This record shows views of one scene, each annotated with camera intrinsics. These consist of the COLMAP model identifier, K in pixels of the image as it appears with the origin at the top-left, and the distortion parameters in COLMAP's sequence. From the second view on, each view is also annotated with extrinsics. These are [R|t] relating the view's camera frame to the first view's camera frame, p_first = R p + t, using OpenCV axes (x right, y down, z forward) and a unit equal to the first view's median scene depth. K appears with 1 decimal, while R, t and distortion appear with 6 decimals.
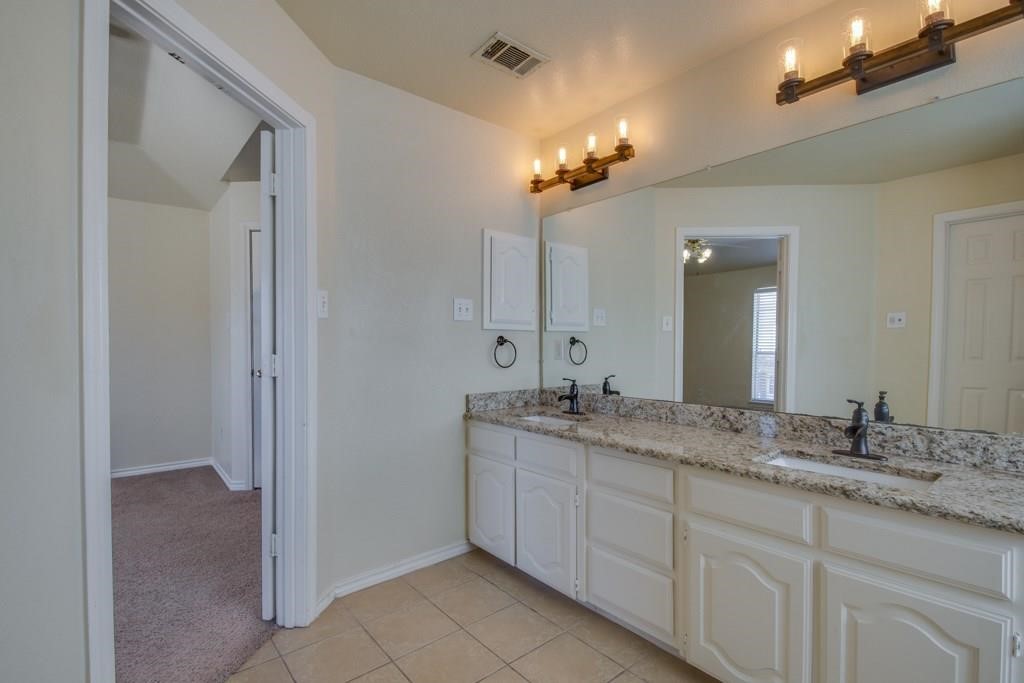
lens RADIAL K [[467.7, 0, 512.0], [0, 467.7, 341.5], [0, 0, 1]] dist [0.000773, 0.000026]
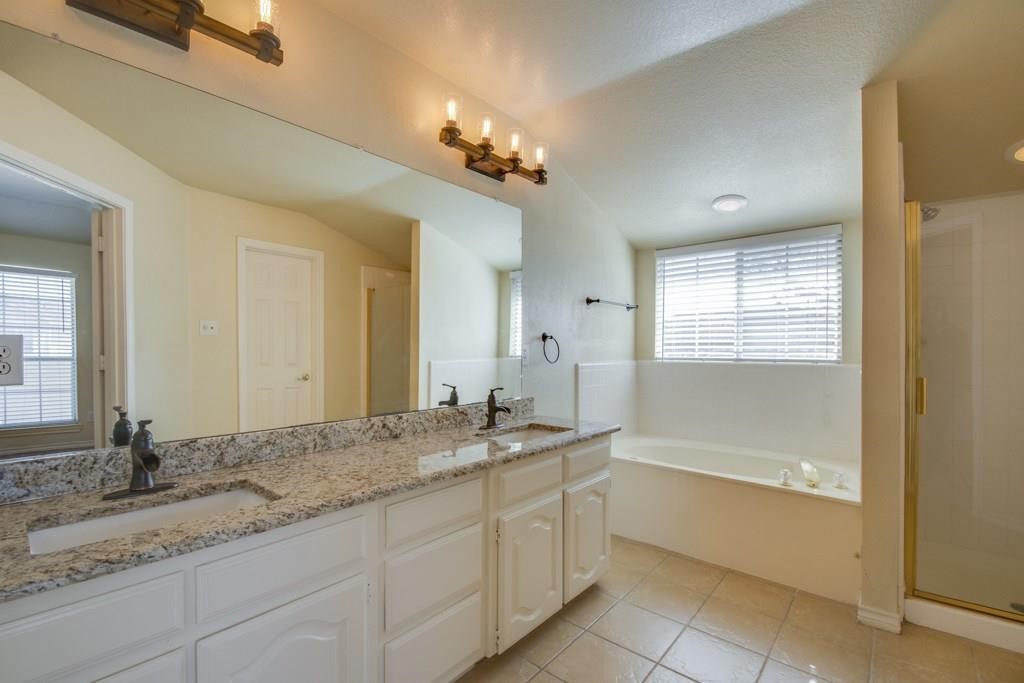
lens RADIAL K [[451.1, 0, 511.6], [0, 451.1, 352.8], [0, 0, 1]] dist [0.010916, -0.017384]
pose [[-0.171815, 0.001128, 0.985129, -0.482069], [-0.005003, 0.999985, -0.002017, 0.014759], [-0.985117, -0.005275, -0.171807, 0.896657]]
